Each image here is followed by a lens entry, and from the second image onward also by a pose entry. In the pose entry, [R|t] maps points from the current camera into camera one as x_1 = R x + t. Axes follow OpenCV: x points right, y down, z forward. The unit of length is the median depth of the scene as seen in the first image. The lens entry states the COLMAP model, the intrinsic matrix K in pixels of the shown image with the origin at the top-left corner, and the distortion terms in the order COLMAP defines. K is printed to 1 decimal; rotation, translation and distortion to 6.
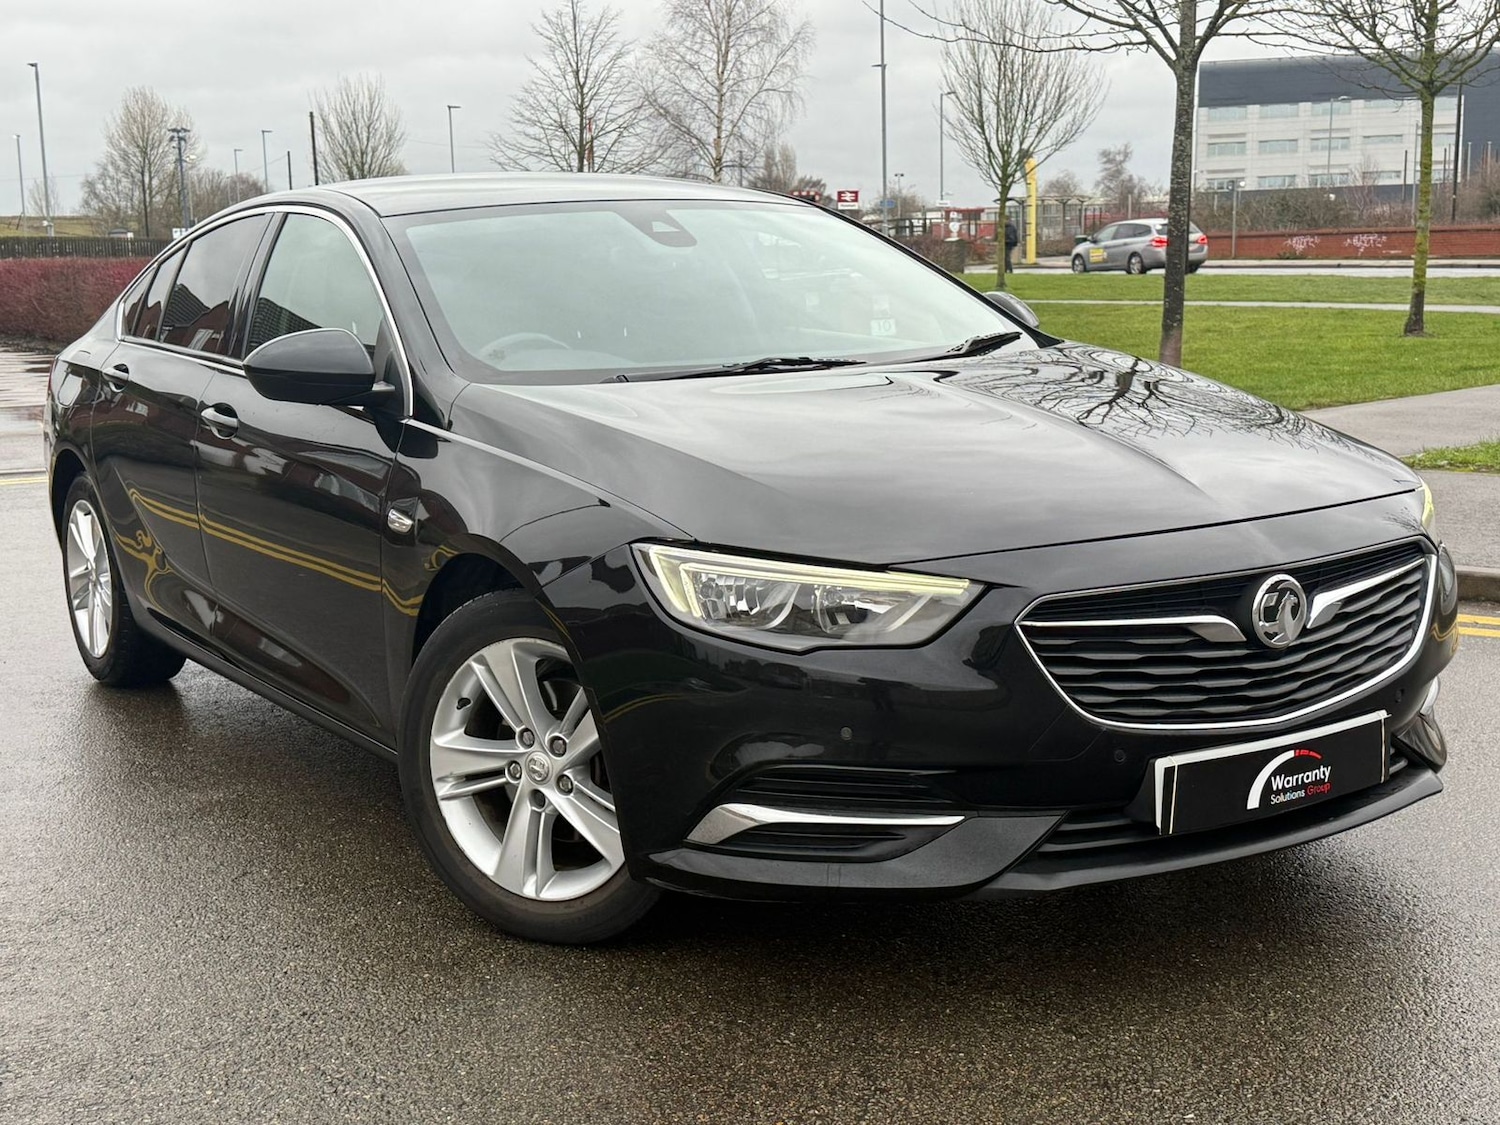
lens RADIAL K [[1935.8, 0, 762.2], [0, 1935.8, 573.1], [0, 0, 1]] dist [0.111419, 0.000000]
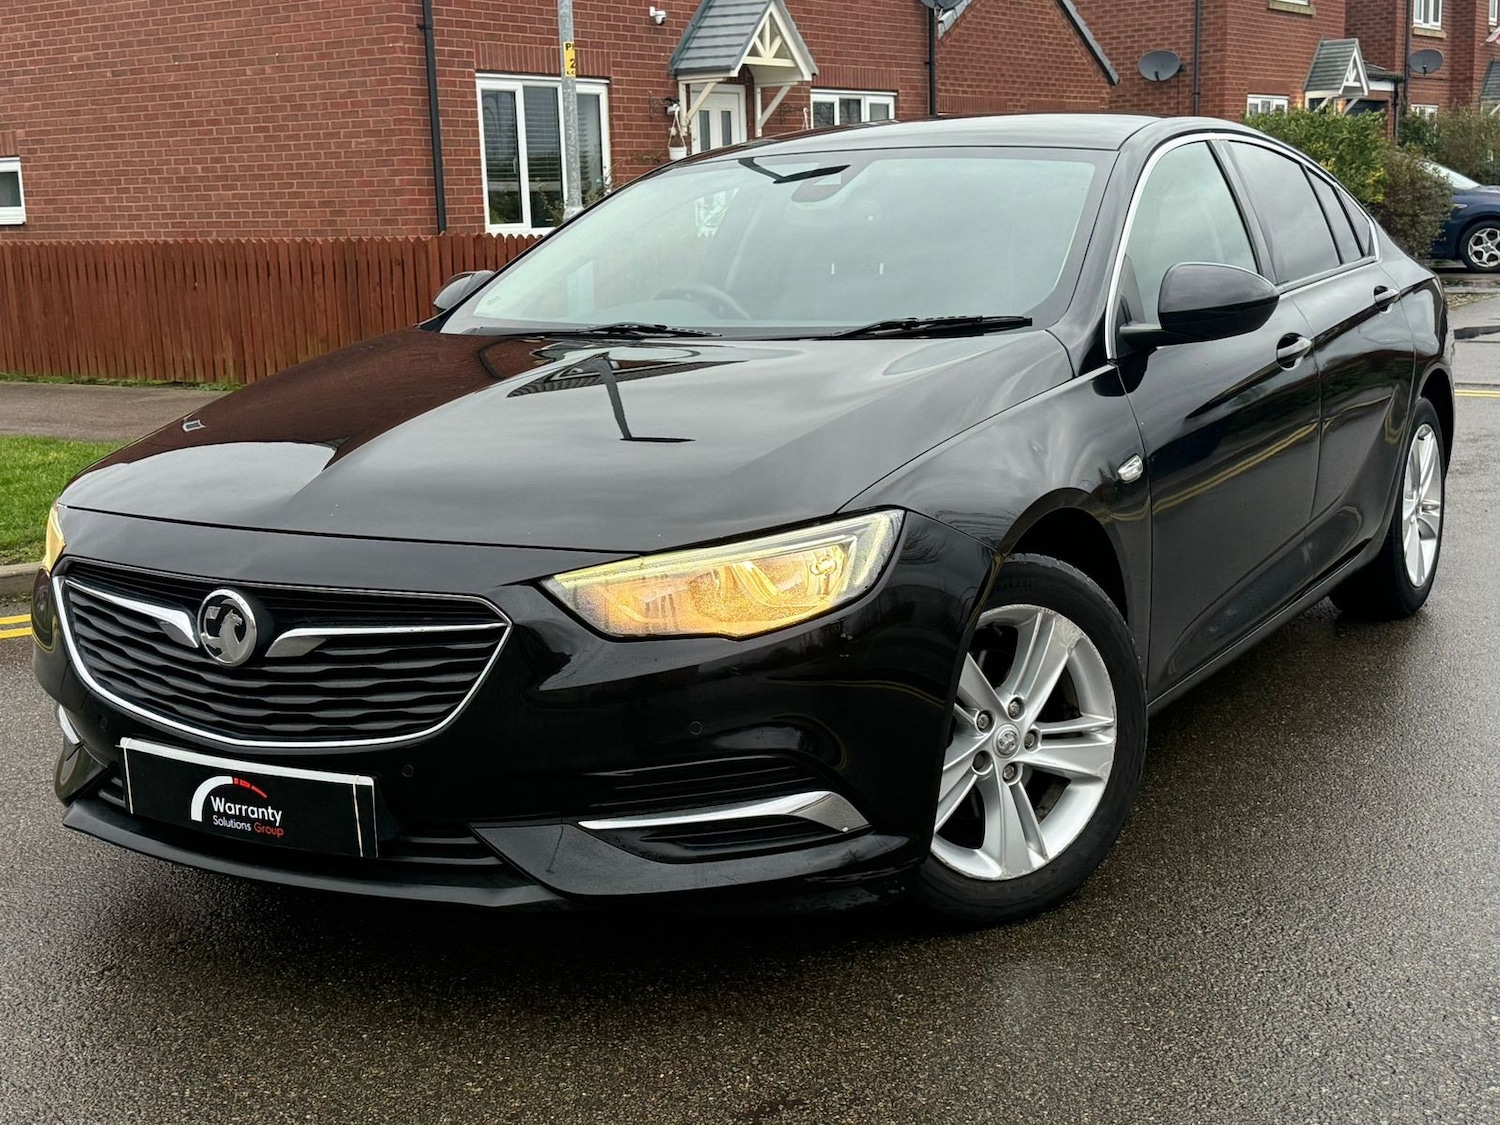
lens RADIAL K [[1935.8, 0, 747.3], [0, 1935.8, 563.8], [0, 0, 1]] dist [0.111419, 0.000000]
pose [[0.437358, 0.180898, -0.880905, 0.922068], [-0.131794, 0.981876, 0.136199, -0.132720], [0.889578, 0.056531, 0.453272, 0.608453]]
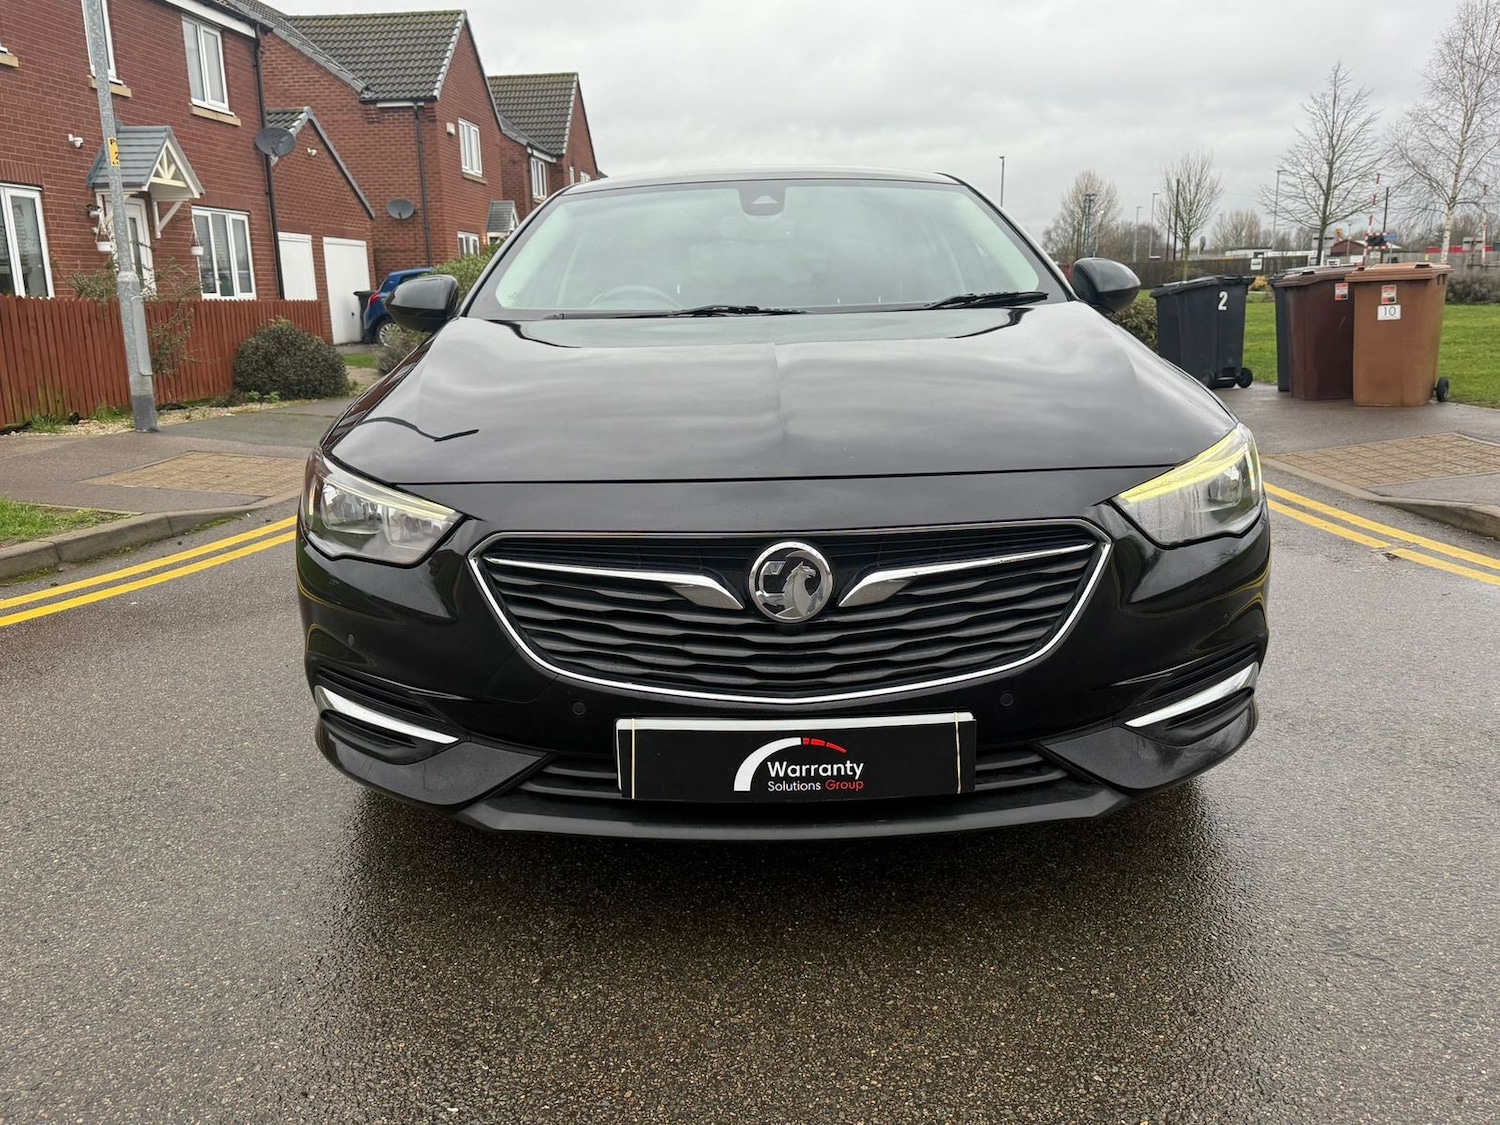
lens RADIAL K [[1185.7, 0, 753.8], [0, 1185.7, 564.1], [0, 0, 1]] dist [0.035954, -0.039341]
pose [[0.840045, 0.132619, -0.526057, 0.409408], [-0.092195, 0.990454, 0.102471, -0.032603], [0.534625, -0.037580, 0.844253, 0.410442]]
